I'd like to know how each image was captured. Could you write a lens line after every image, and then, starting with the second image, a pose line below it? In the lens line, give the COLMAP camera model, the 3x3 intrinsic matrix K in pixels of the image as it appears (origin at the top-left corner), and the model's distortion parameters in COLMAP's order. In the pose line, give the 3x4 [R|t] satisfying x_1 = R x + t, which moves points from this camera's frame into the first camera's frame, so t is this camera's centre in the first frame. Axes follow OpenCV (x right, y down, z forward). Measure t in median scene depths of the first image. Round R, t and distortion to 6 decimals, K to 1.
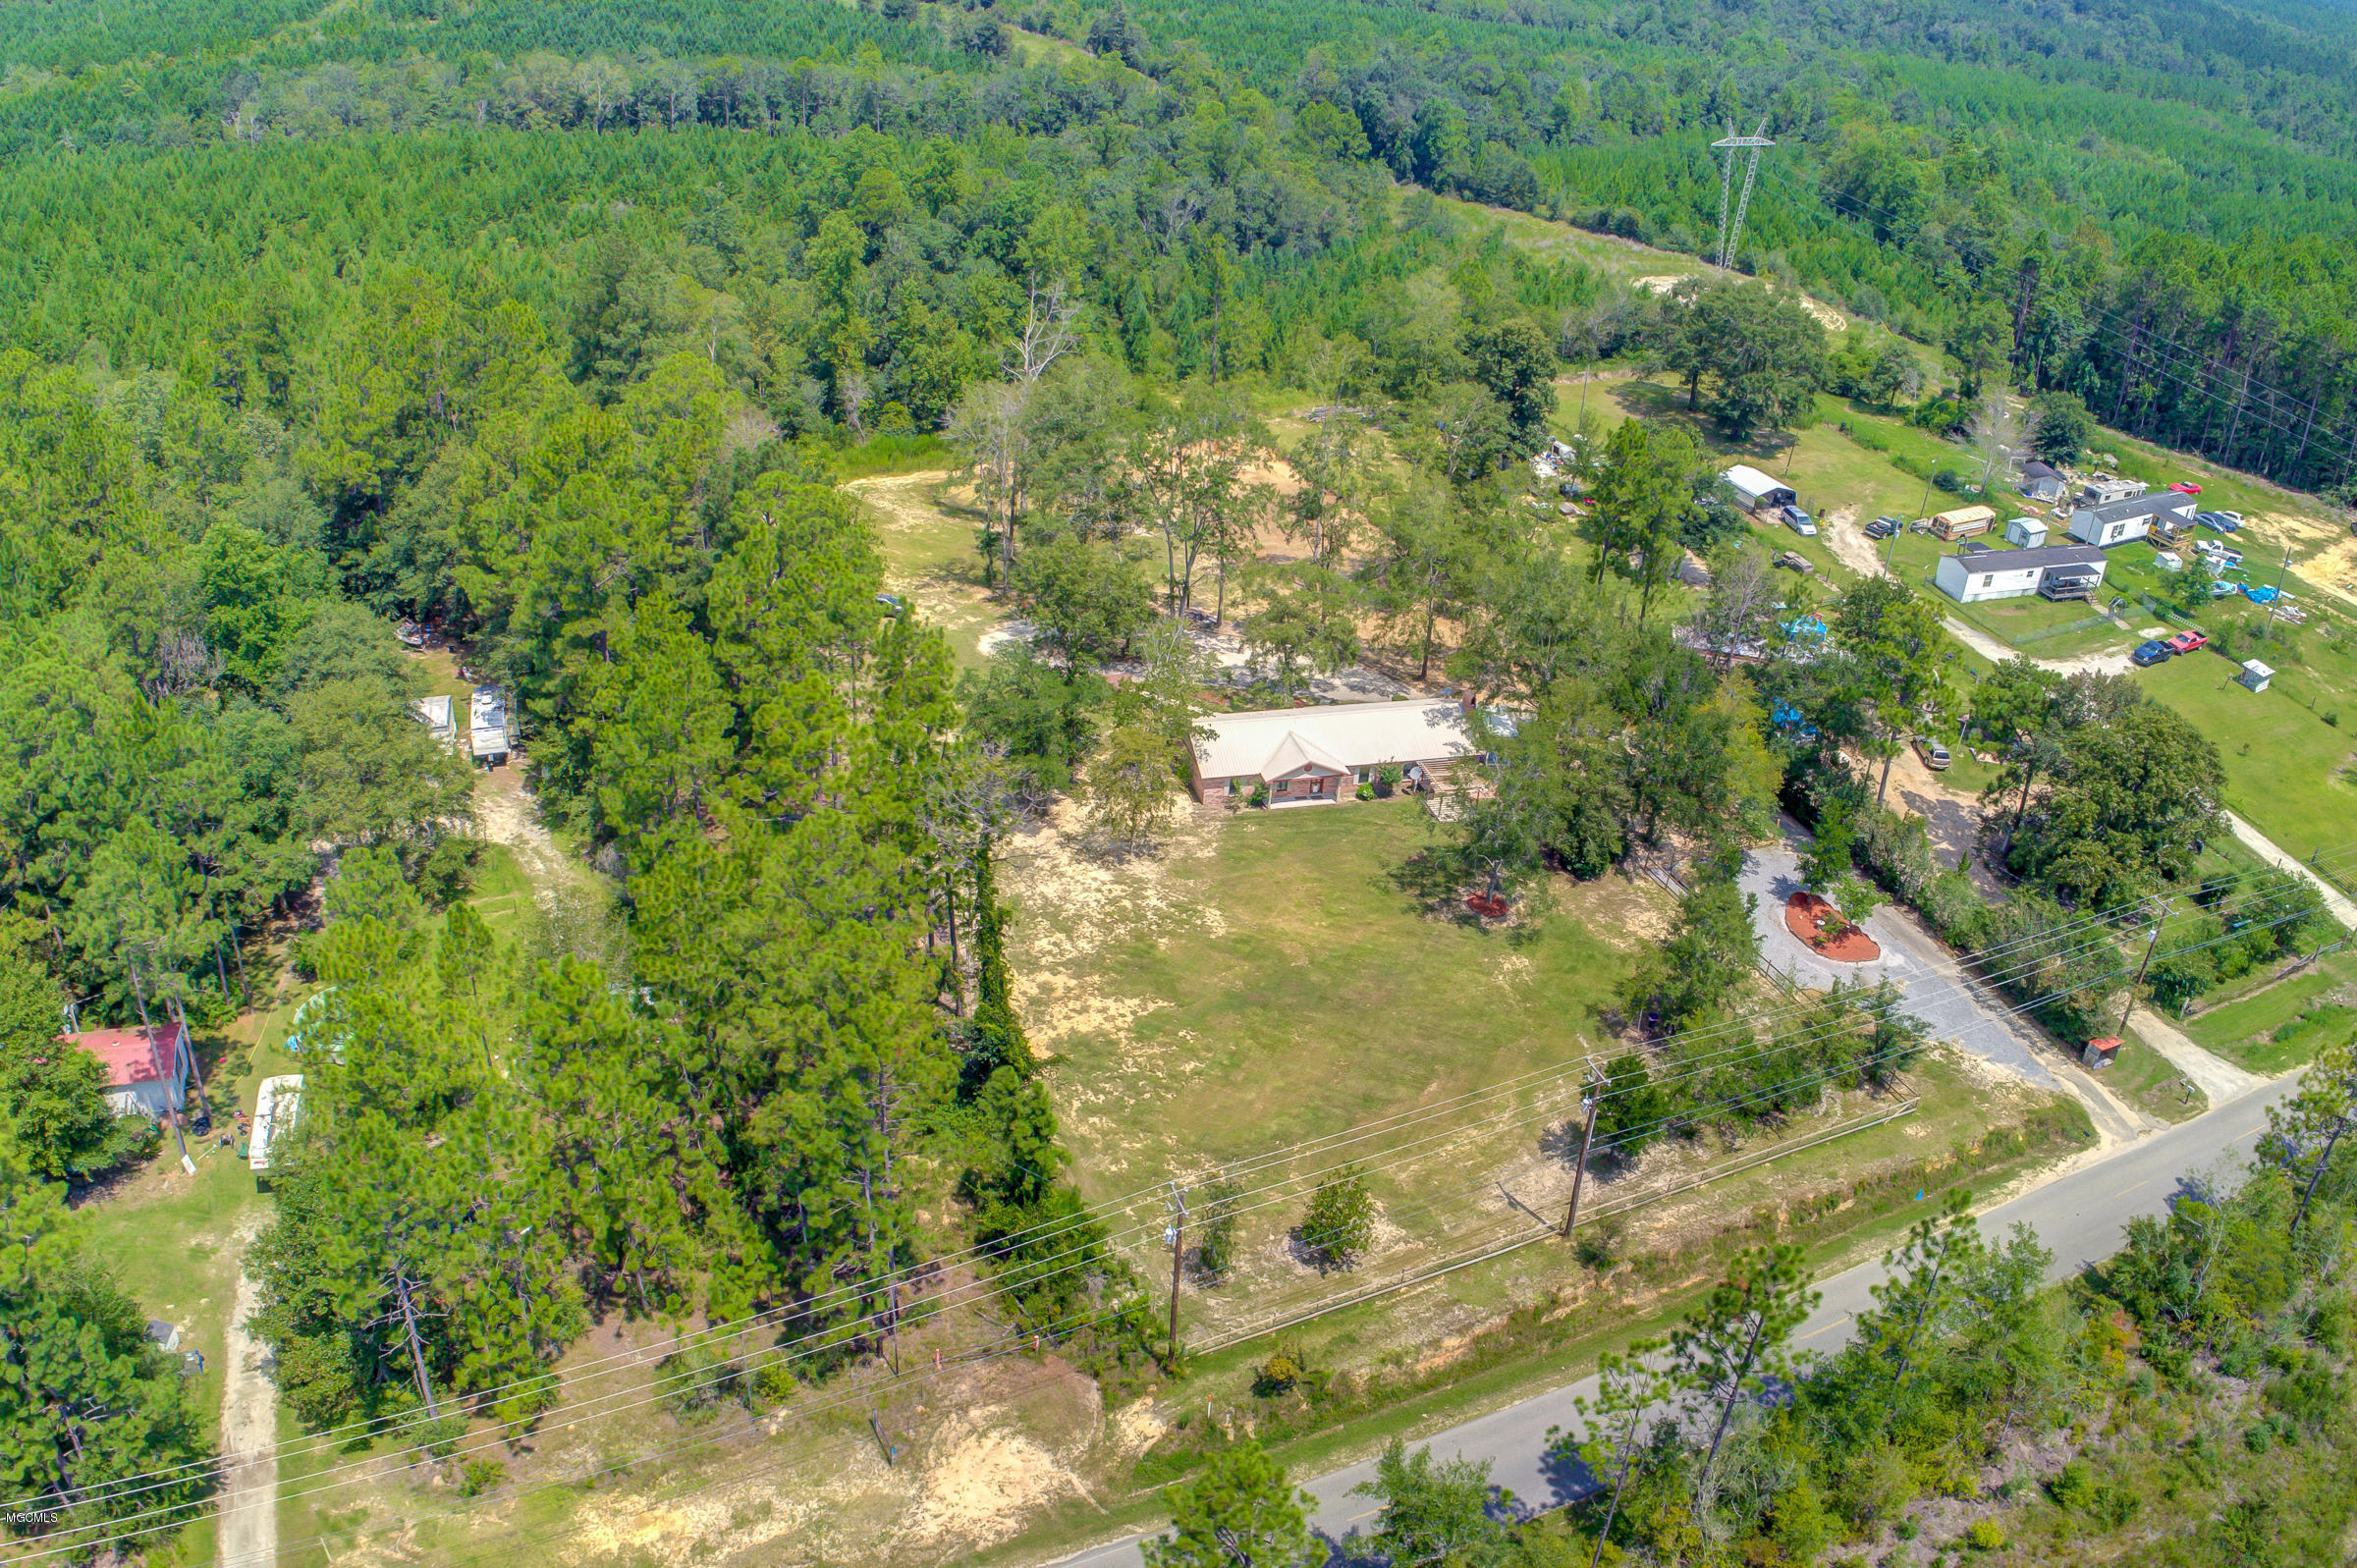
lens RADIAL K [[1873.9, 0, 1213.9], [0, 1873.9, 788.4], [0, 0, 1]] dist [-0.242087, 0.078377]
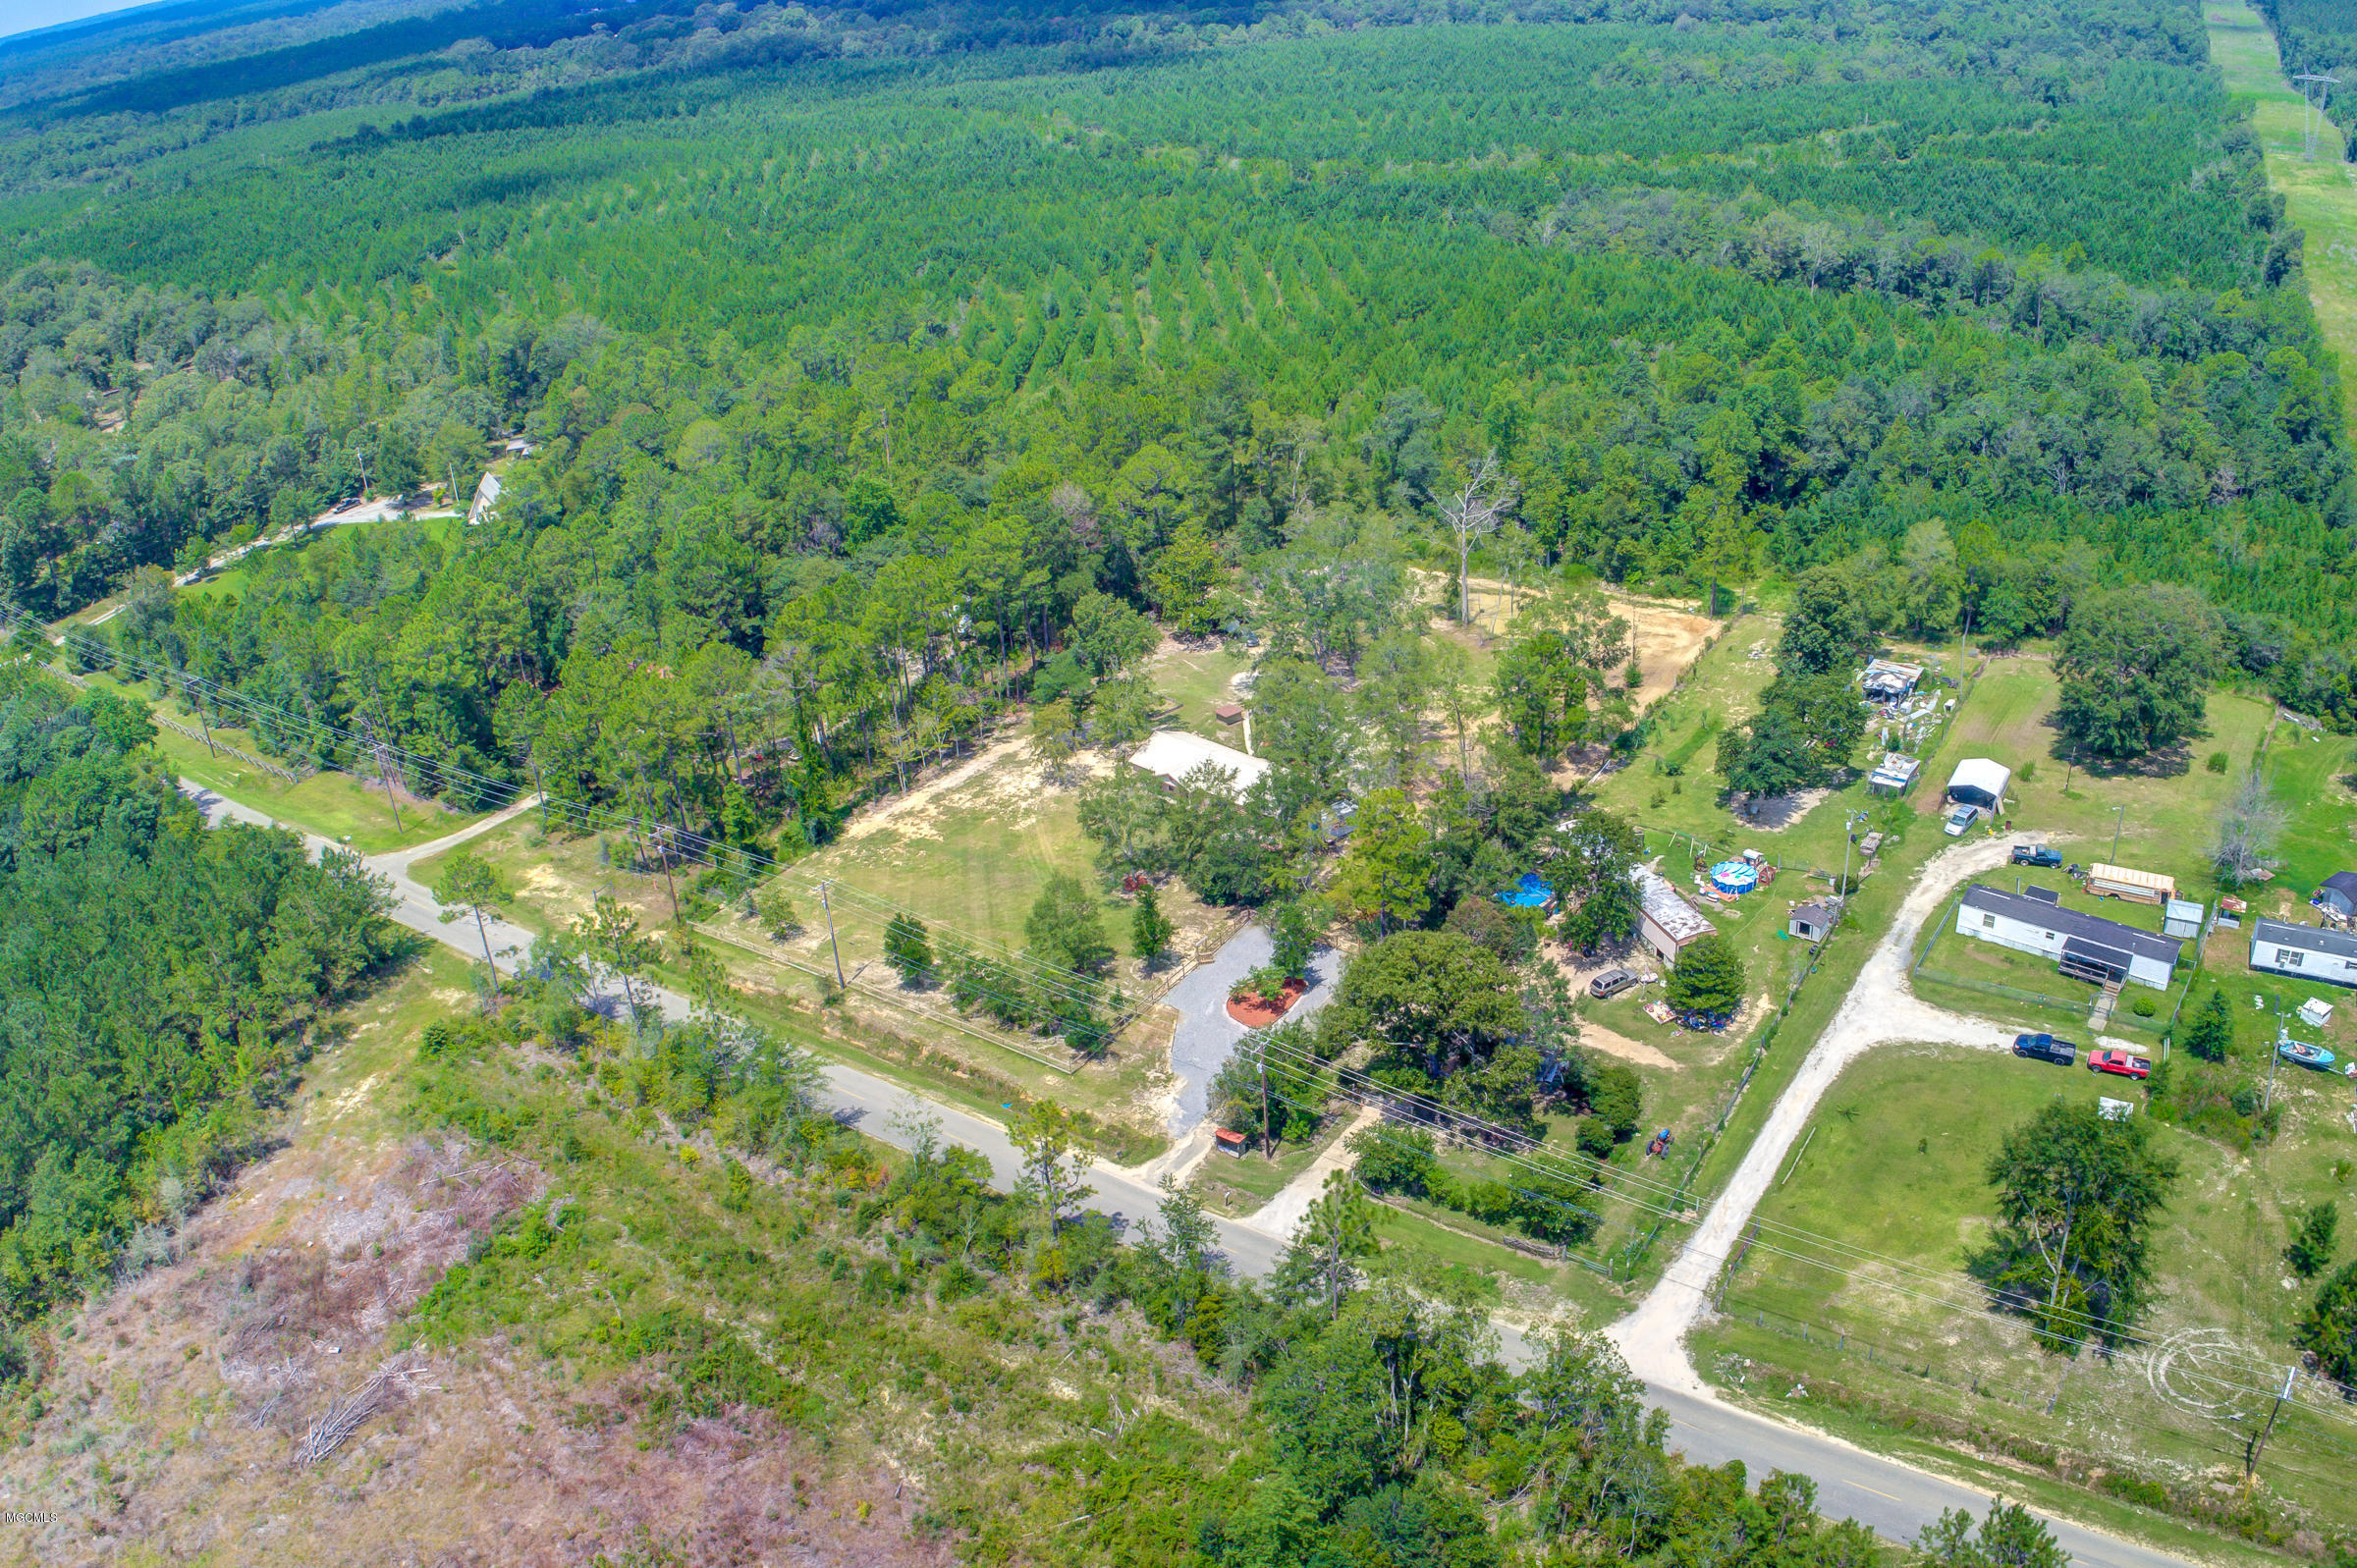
lens RADIAL K [[1873.9, 0, 1213.9], [0, 1873.9, 788.4], [0, 0, 1]] dist [-0.242087, 0.078377]
pose [[0.493101, 0.313023, -0.811707, 1.431916], [-0.344639, 0.926977, 0.148112, -0.264143], [0.798796, 0.206712, 0.564973, 0.184922]]
